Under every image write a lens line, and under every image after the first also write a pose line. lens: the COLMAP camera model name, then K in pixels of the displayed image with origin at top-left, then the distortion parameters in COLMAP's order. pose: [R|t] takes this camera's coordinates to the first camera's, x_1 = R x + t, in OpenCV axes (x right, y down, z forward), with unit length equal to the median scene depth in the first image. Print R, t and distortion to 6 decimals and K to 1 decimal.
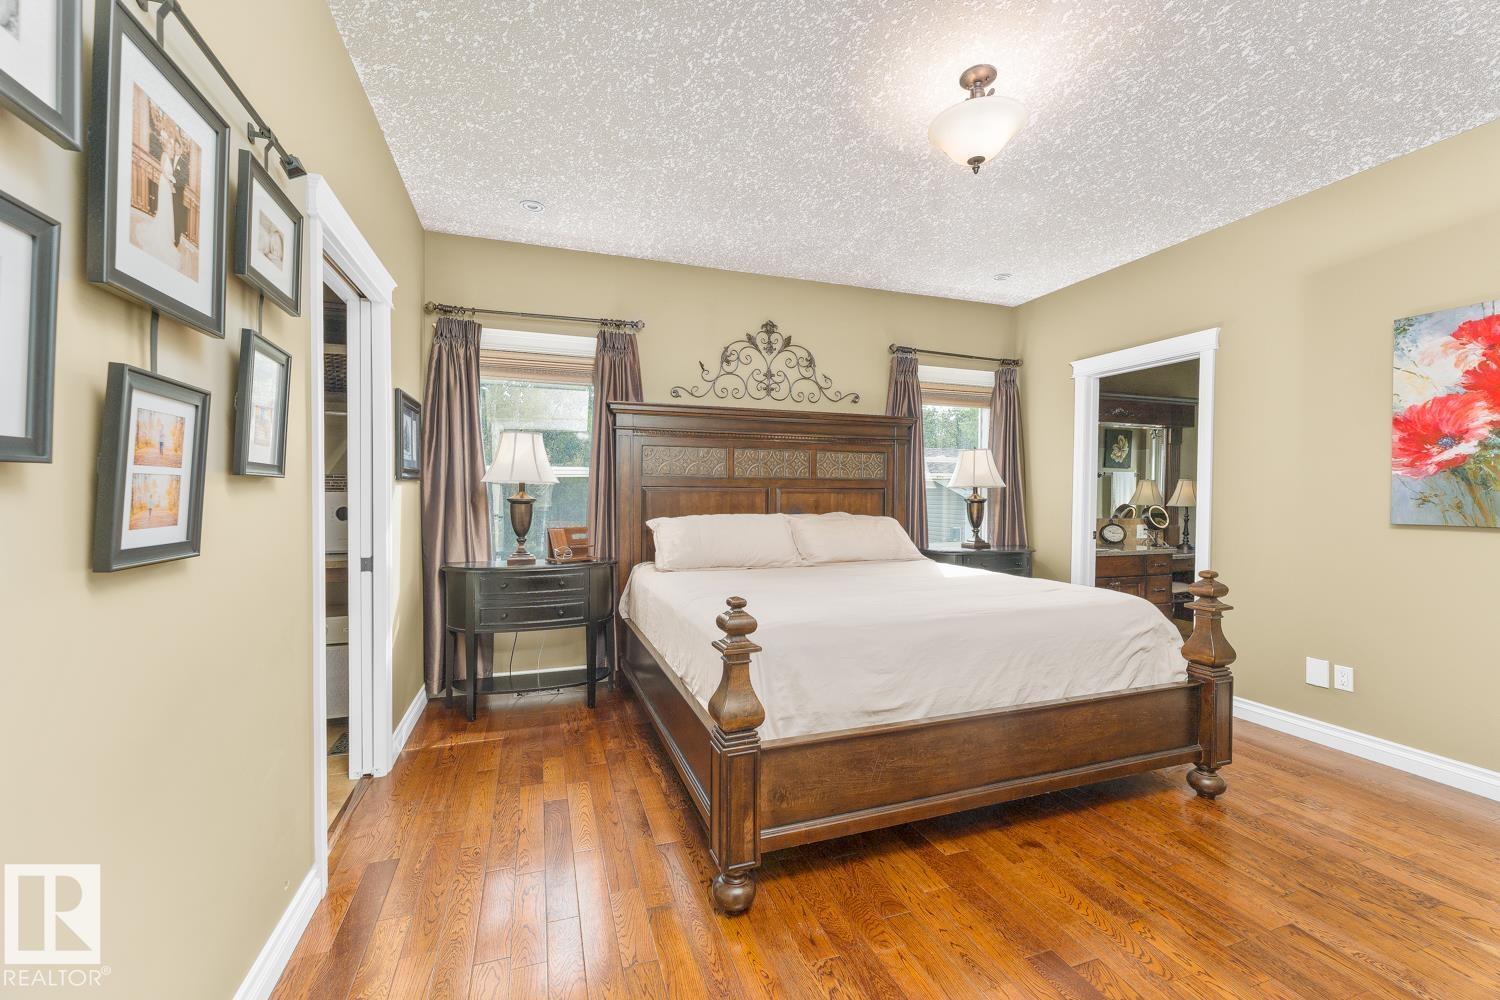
lens RADIAL K [[608.4, 0, 750.8], [0, 608.4, 480.7], [0, 0, 1]] dist [0.000246, 0.000044]
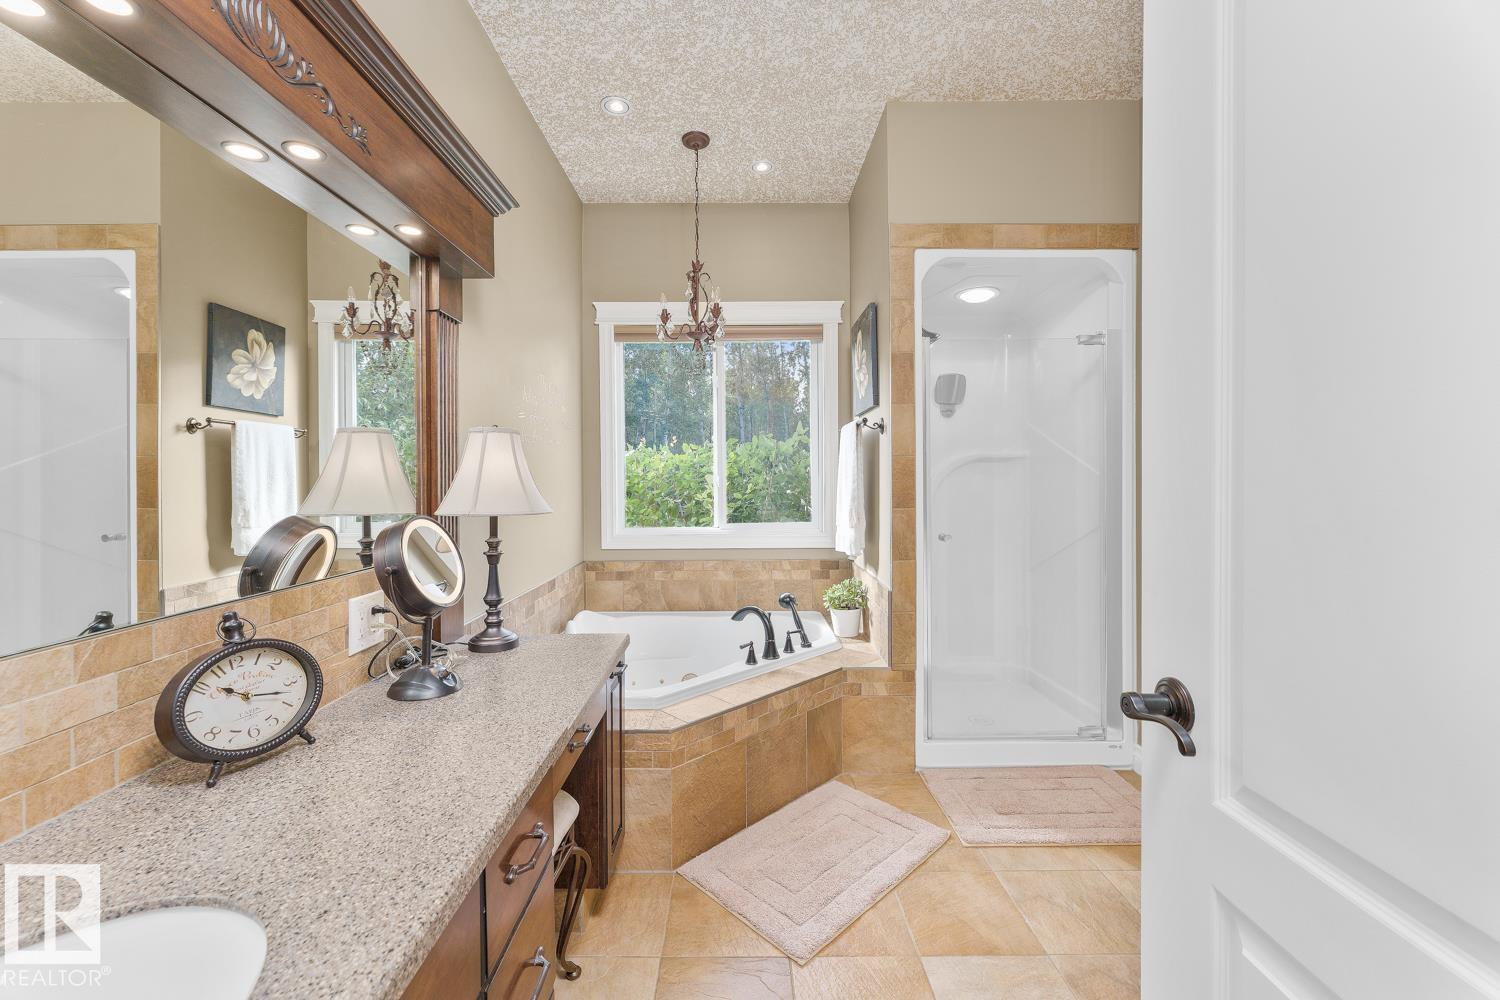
lens RADIAL K [[608.4, 0, 750.8], [0, 608.4, 480.7], [0, 0, 1]] dist [0.000246, 0.000044]
pose [[0.326123, -0.024763, 0.945003, 0.346655], [0.006661, 0.999692, 0.023897, 0.014919], [-0.945304, -0.001499, 0.326188, 0.582589]]
